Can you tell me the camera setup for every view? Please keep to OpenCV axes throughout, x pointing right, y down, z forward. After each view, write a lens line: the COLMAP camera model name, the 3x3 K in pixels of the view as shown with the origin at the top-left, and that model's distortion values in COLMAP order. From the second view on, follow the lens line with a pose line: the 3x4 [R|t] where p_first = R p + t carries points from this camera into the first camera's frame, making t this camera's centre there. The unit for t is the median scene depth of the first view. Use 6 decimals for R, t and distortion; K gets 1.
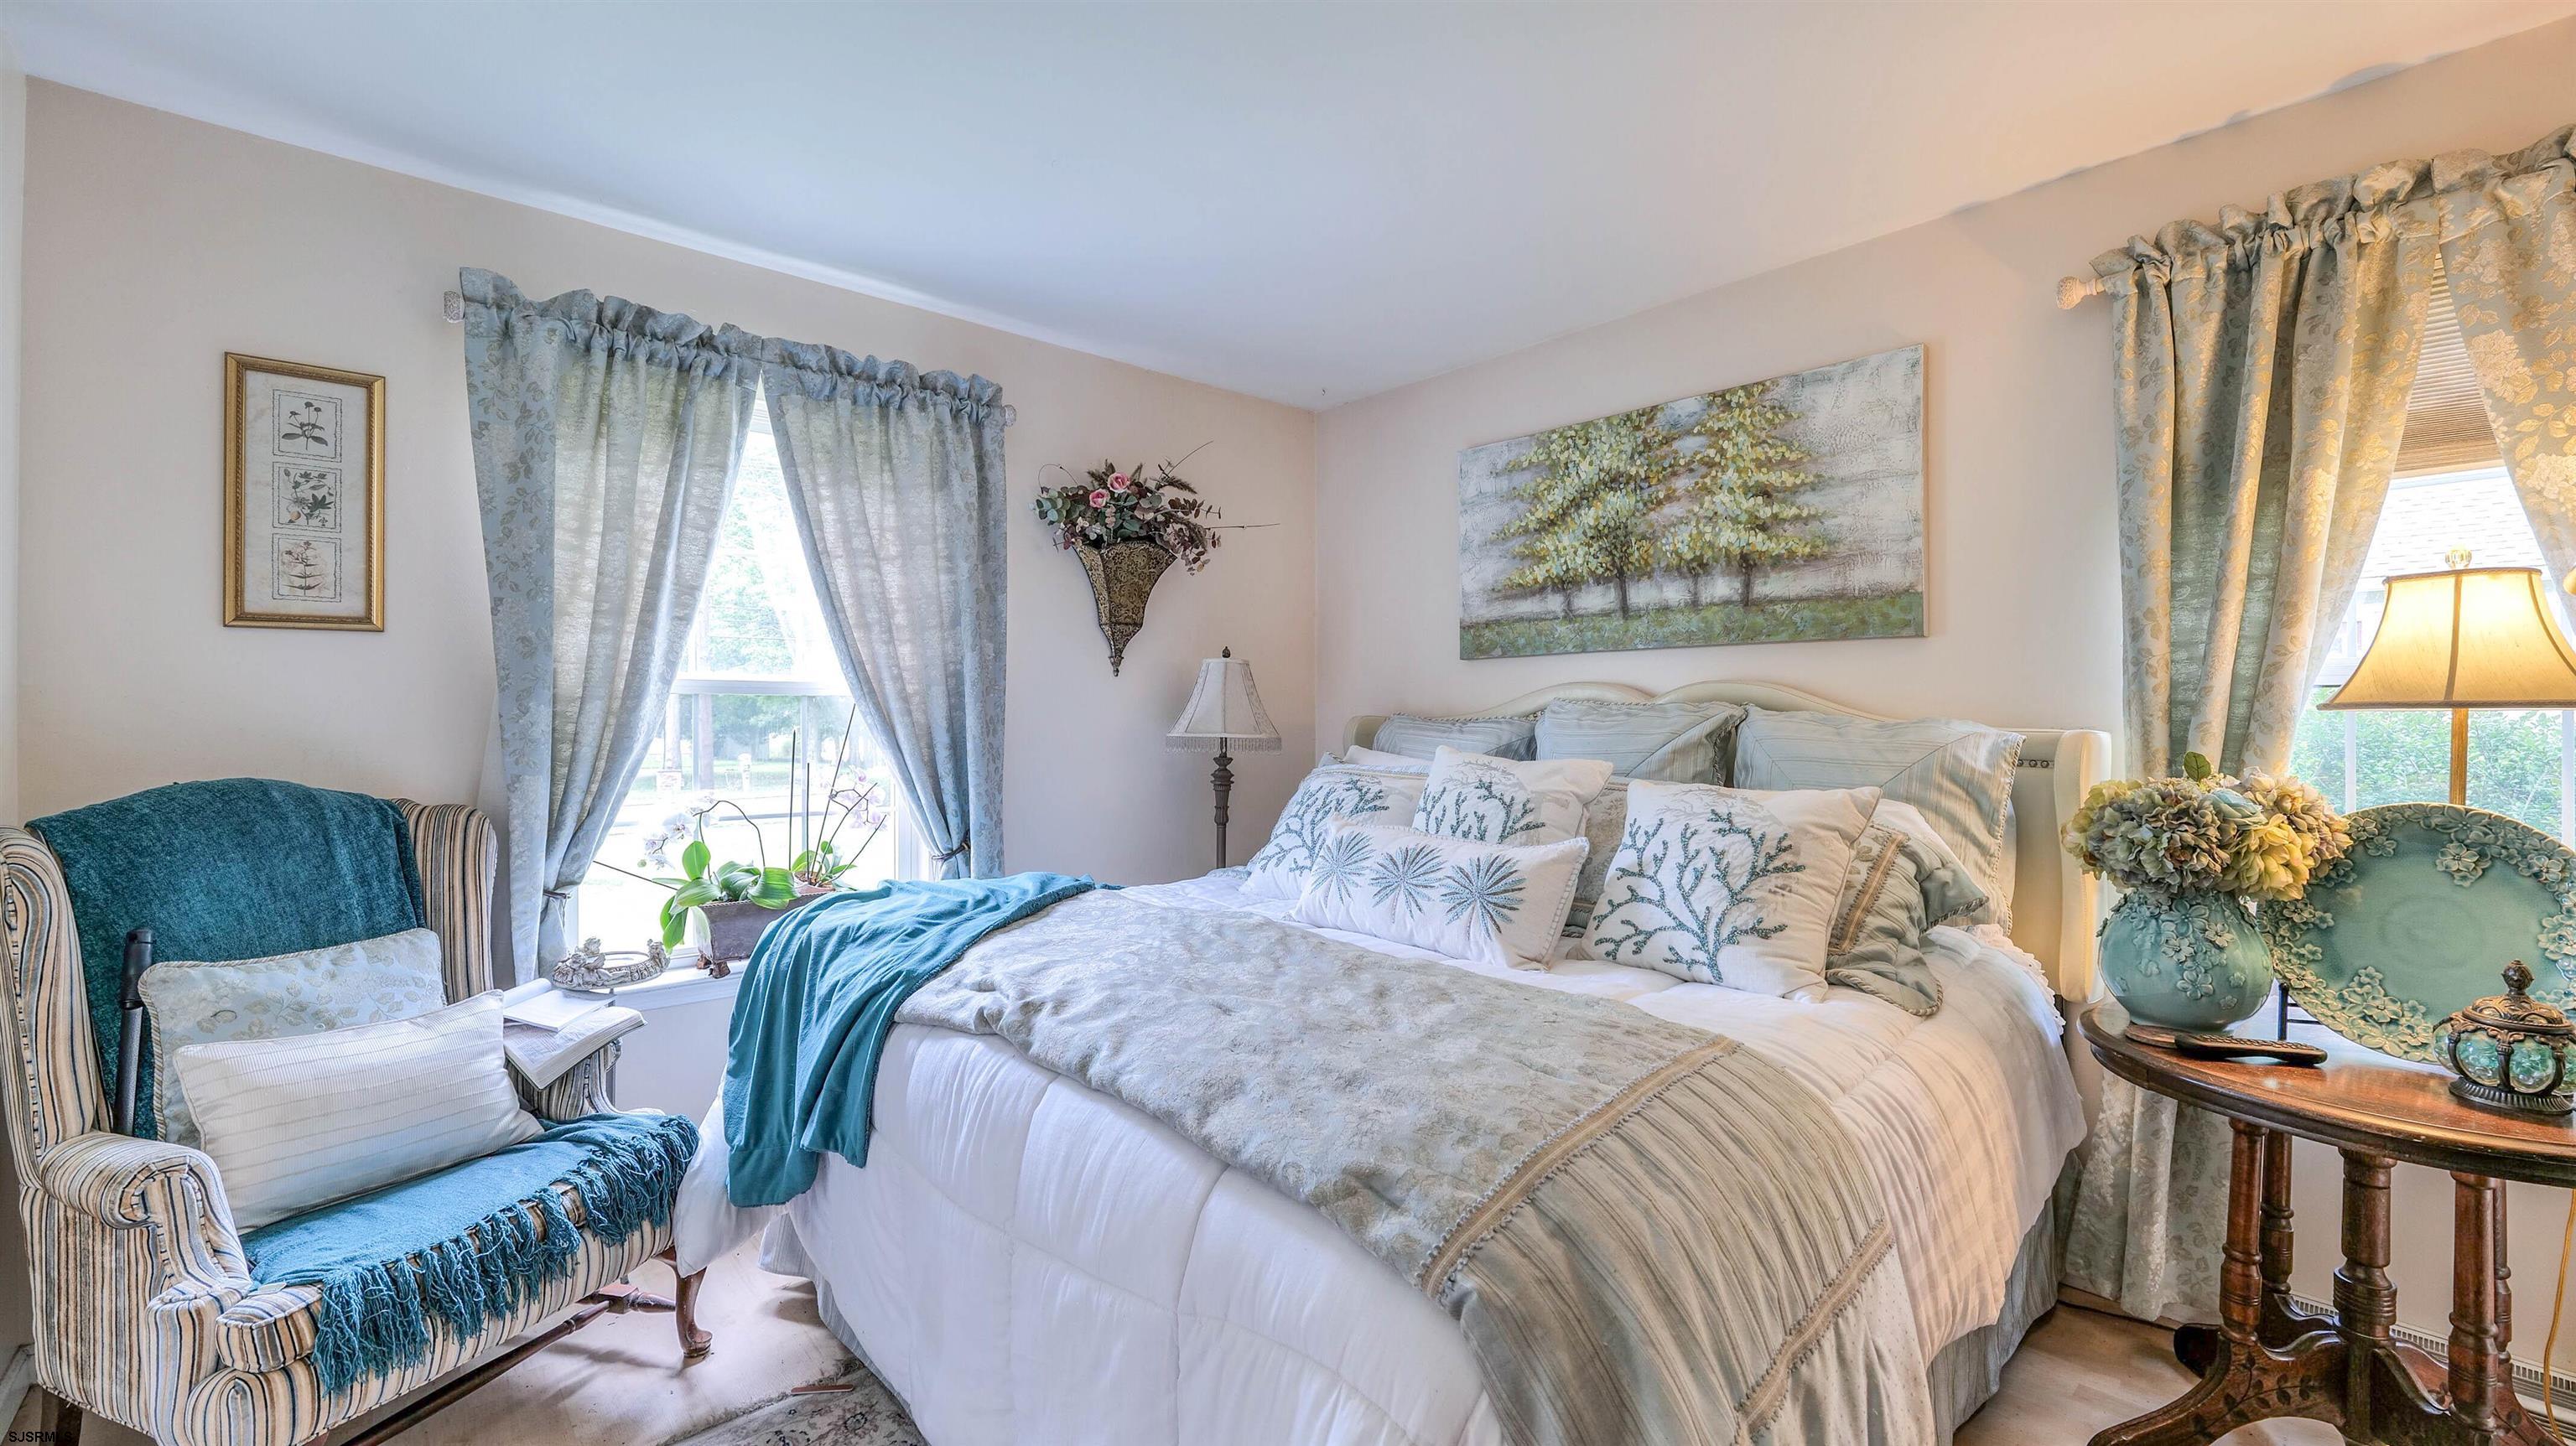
lens RADIAL K [[1046.1, 0, 1275.0], [0, 1046.1, 717.7], [0, 0, 1]] dist [-0.014173, 0.000478]
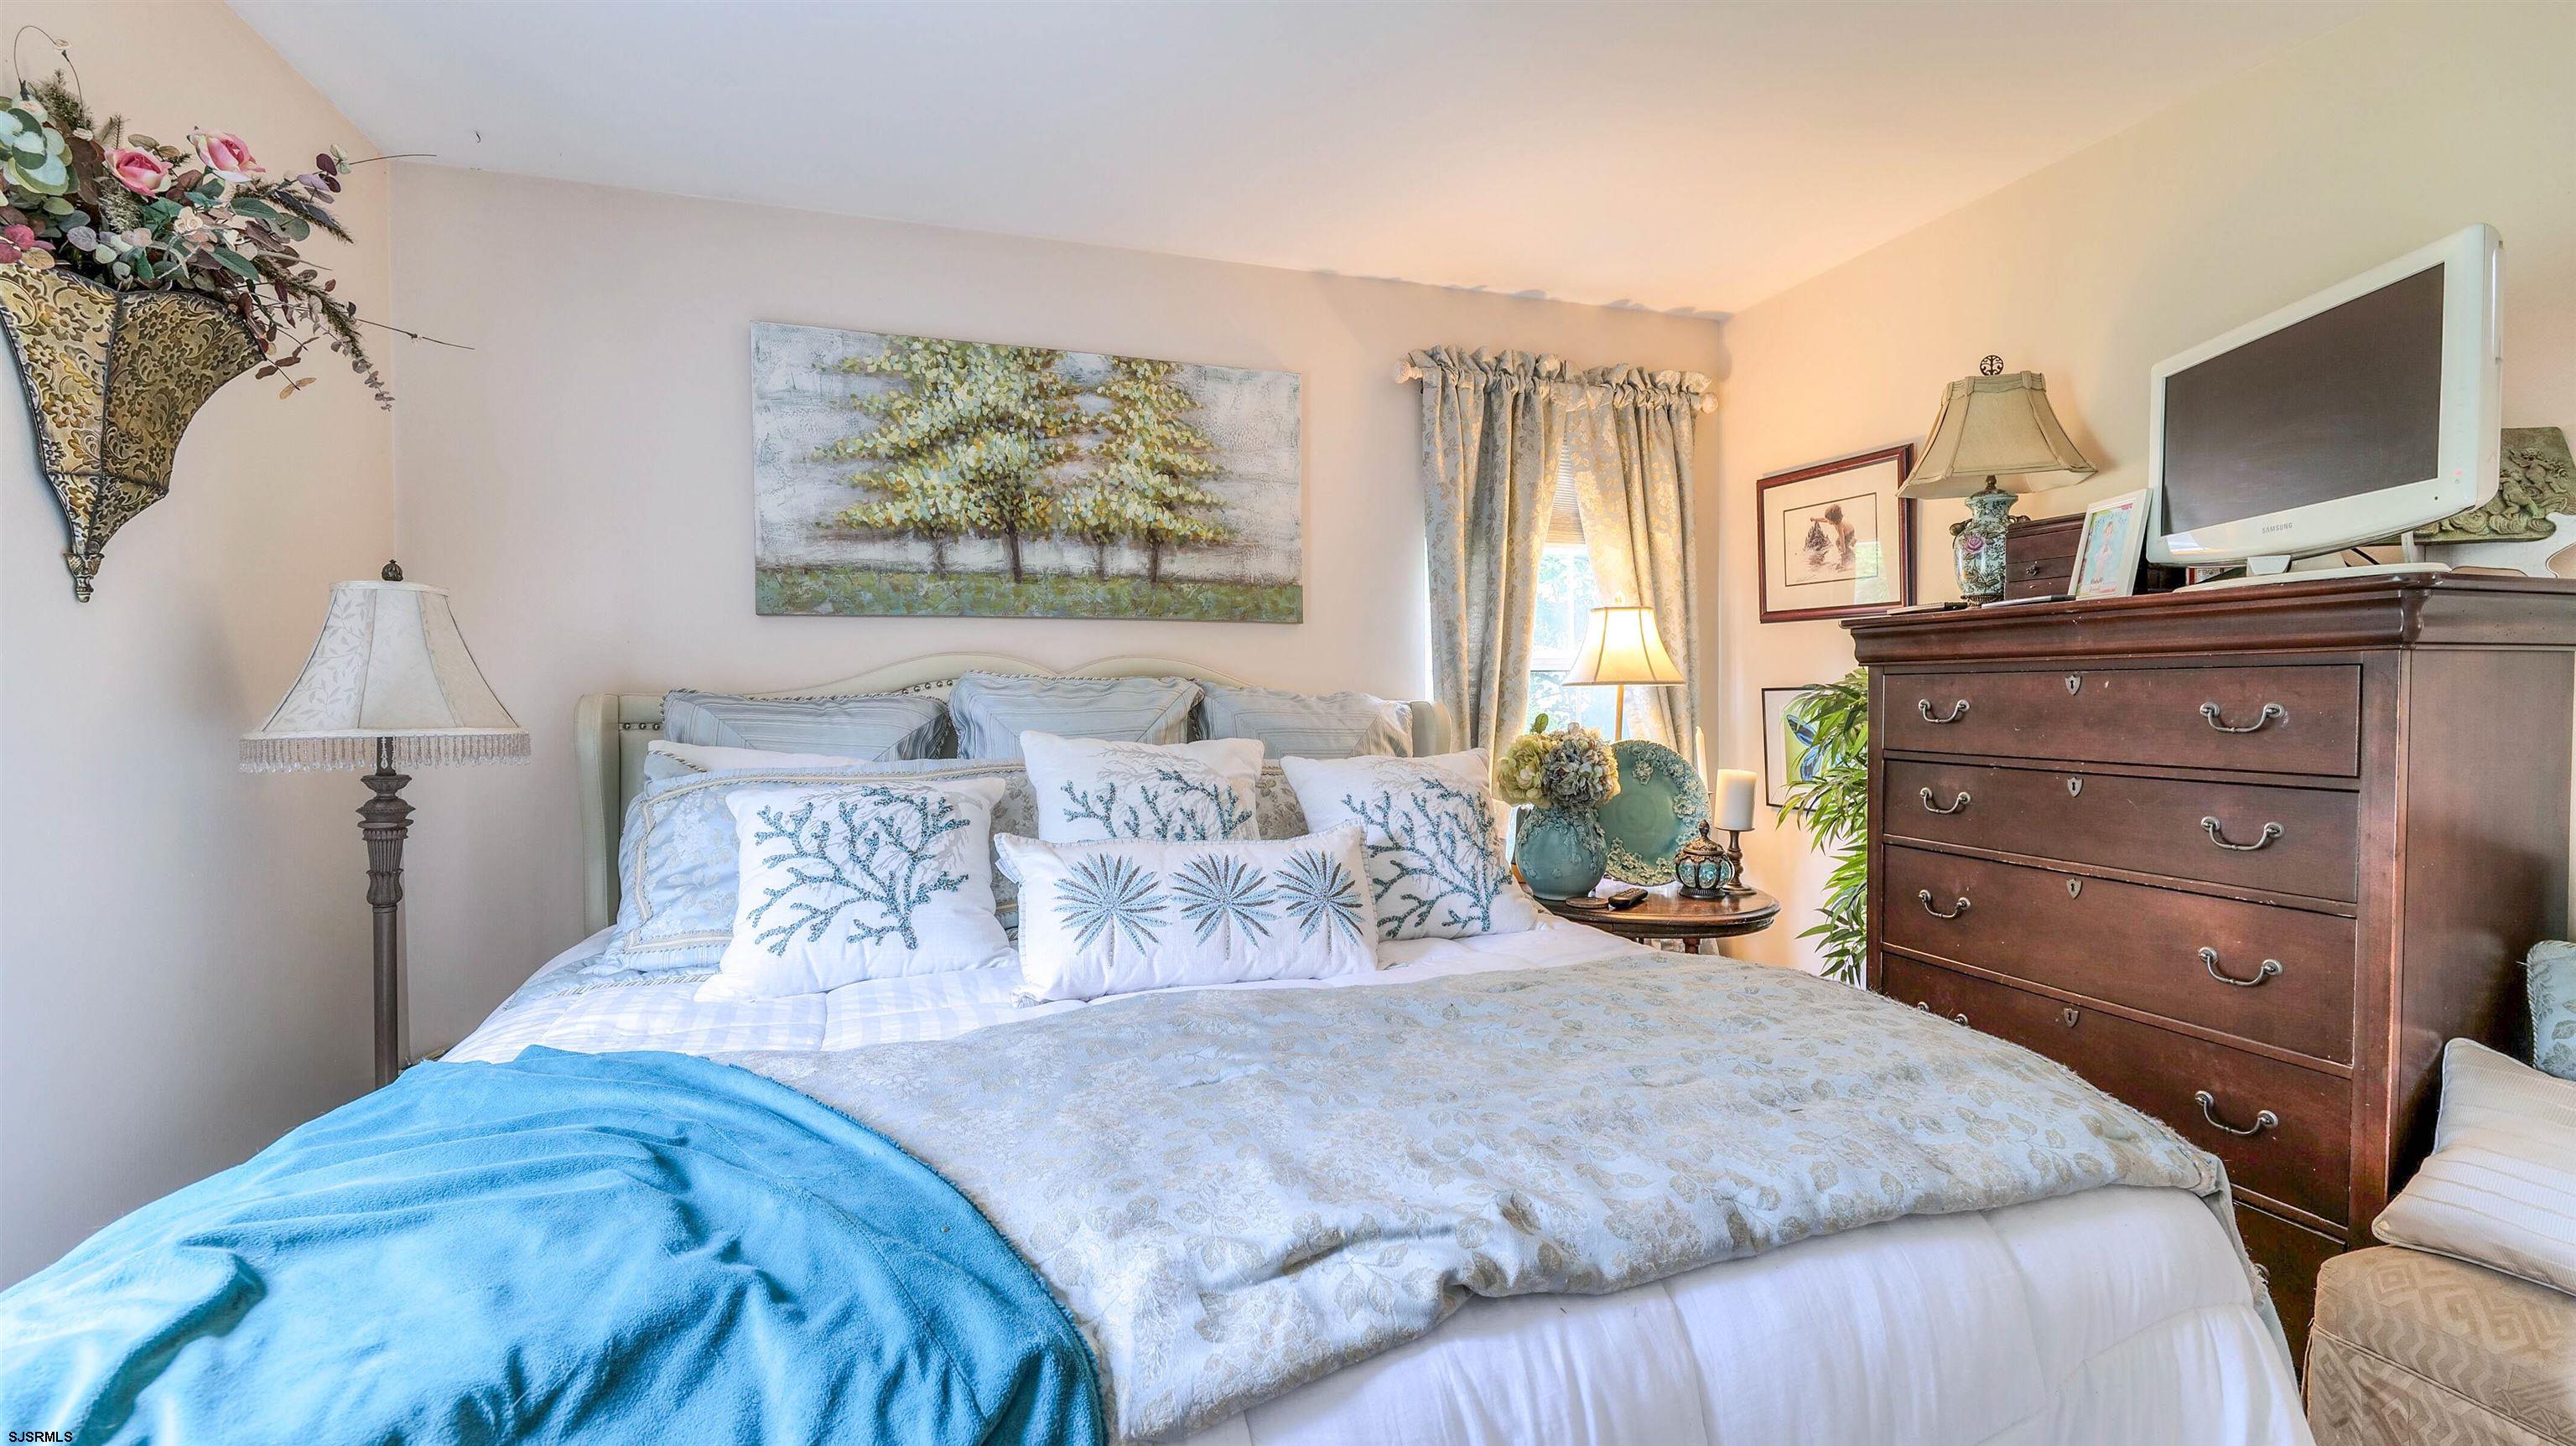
lens RADIAL K [[1046.1, 0, 1283.8], [0, 1046.1, 716.2], [0, 0, 1]] dist [-0.014173, 0.000478]
pose [[0.392438, -0.023149, 0.919487, -0.416348], [0.006471, 0.999728, 0.022407, 0.000311], [-0.919756, -0.002843, 0.392481, 0.478803]]
